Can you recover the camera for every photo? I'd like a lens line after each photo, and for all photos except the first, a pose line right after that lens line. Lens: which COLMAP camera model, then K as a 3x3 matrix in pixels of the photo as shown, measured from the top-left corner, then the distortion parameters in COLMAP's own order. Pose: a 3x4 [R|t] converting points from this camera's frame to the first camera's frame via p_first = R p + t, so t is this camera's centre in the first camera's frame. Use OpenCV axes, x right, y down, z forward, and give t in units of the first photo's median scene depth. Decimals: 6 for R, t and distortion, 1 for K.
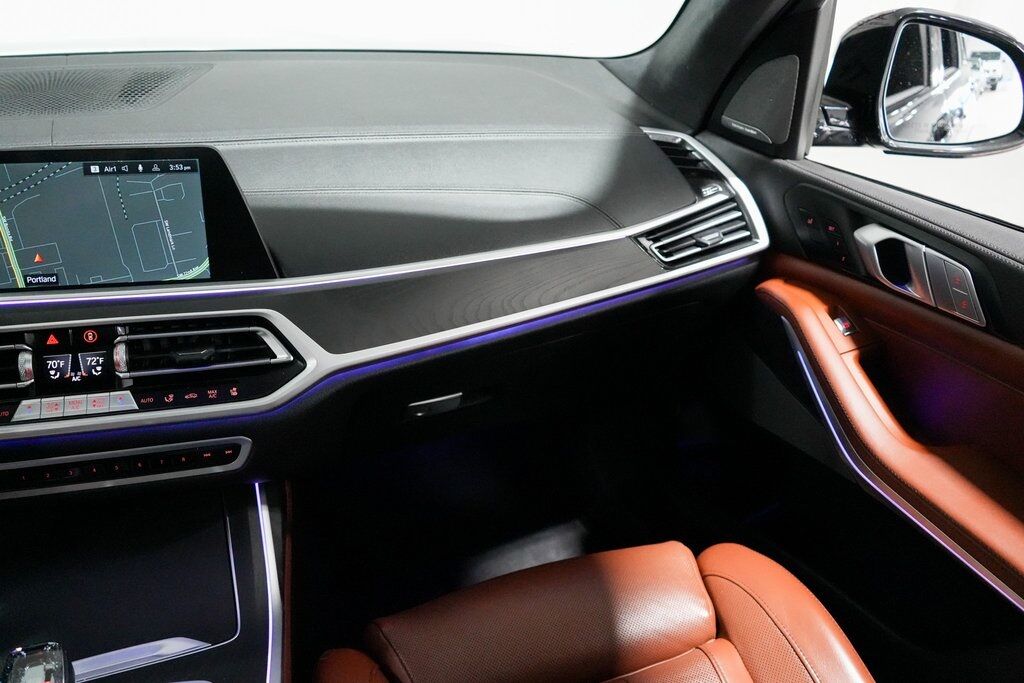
lens RADIAL K [[809.8, 0, 522.9], [0, 809.8, 342.9], [0, 0, 1]] dist [-0.015664, 0.001801]
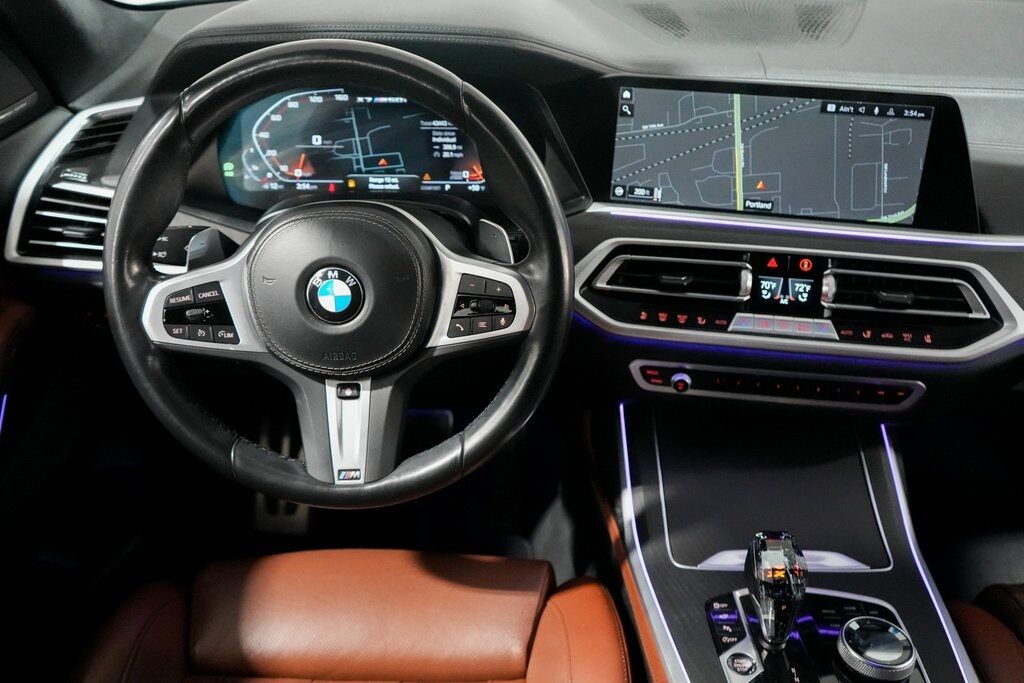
lens RADIAL K [[854.9, 0, 509.9], [0, 854.9, 344.4], [0, 0, 1]] dist [-0.017965, 0.005828]
pose [[0.924966, 0.184413, -0.332310, -0.478434], [-0.156036, 0.981563, 0.110394, 0.030486], [0.346541, -0.050259, 0.936687, -0.200290]]
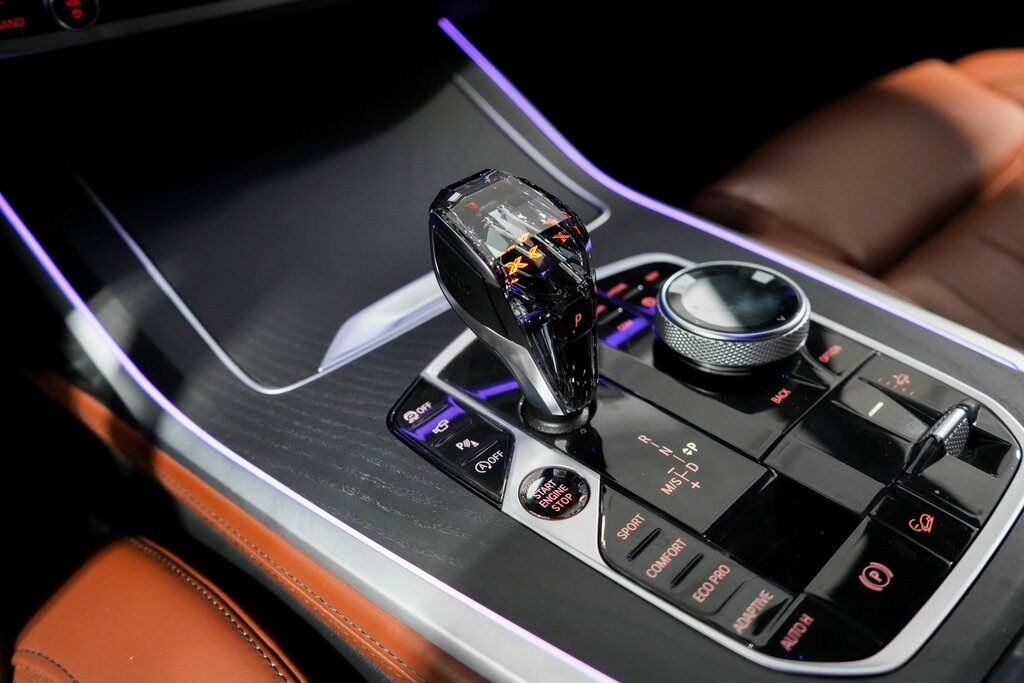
lens RADIAL K [[809.8, 0, 505.9], [0, 809.8, 340.3], [0, 0, 1]] dist [-0.015664, 0.001801]
pose [[0.924915, -0.264085, 0.273479, -0.586207], [0.203420, 0.951491, 0.230835, 0.288816], [-0.321173, -0.157872, 0.933769, 0.432600]]
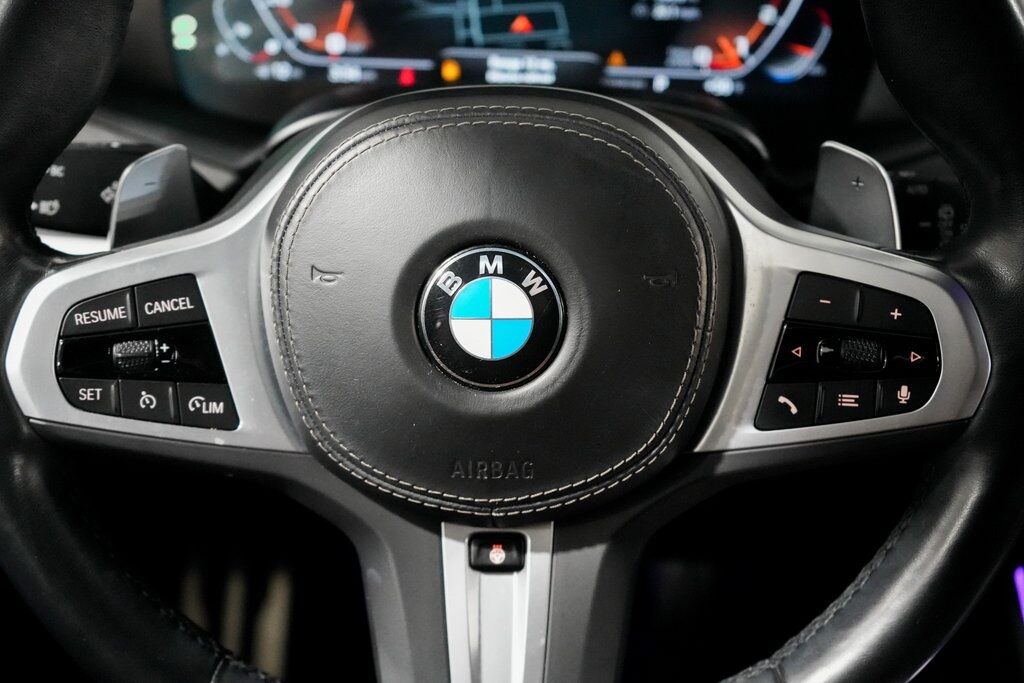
lens RADIAL K [[1405.9, 0, 503.3], [0, 1405.9, 331.9], [0, 0, 1]] dist [-0.001049, 0.000000]
pose [[0.911794, 0.194807, -0.361498, -0.733321], [-0.181336, 0.980841, 0.071187, 0.070024], [0.368440, 0.000645, 0.929651, 0.030476]]
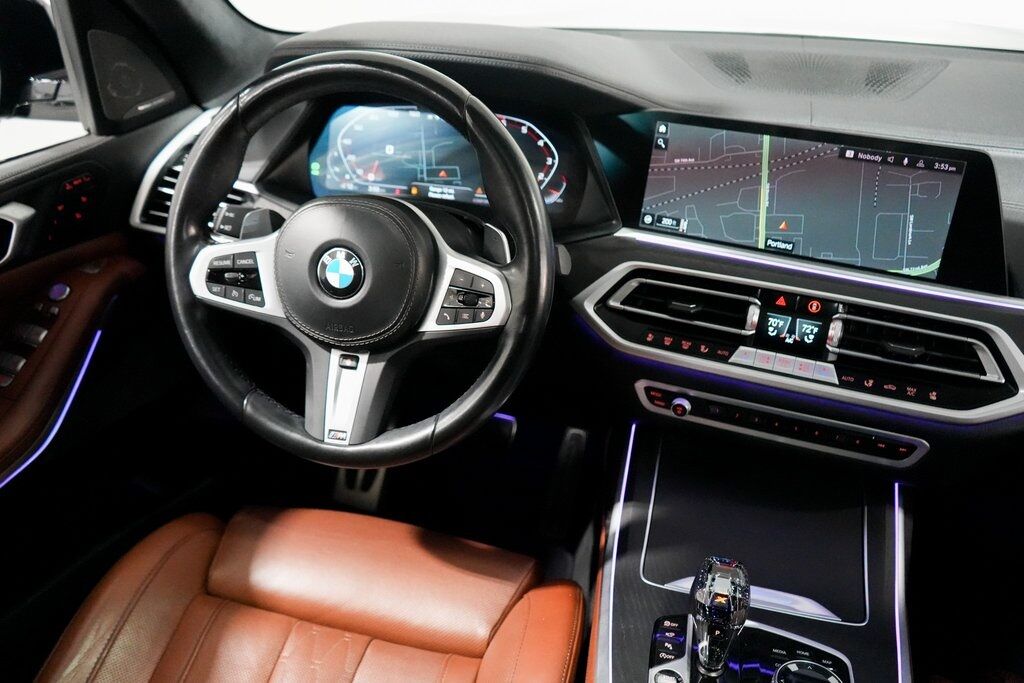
lens RADIAL K [[809.8, 0, 512.7], [0, 809.8, 342.6], [0, 0, 1]] dist [-0.015664, 0.001801]
pose [[0.803403, 0.280256, -0.525358, -0.263919], [-0.266637, 0.958232, 0.103422, 0.032262], [0.532399, 0.056990, 0.844573, -0.124438]]
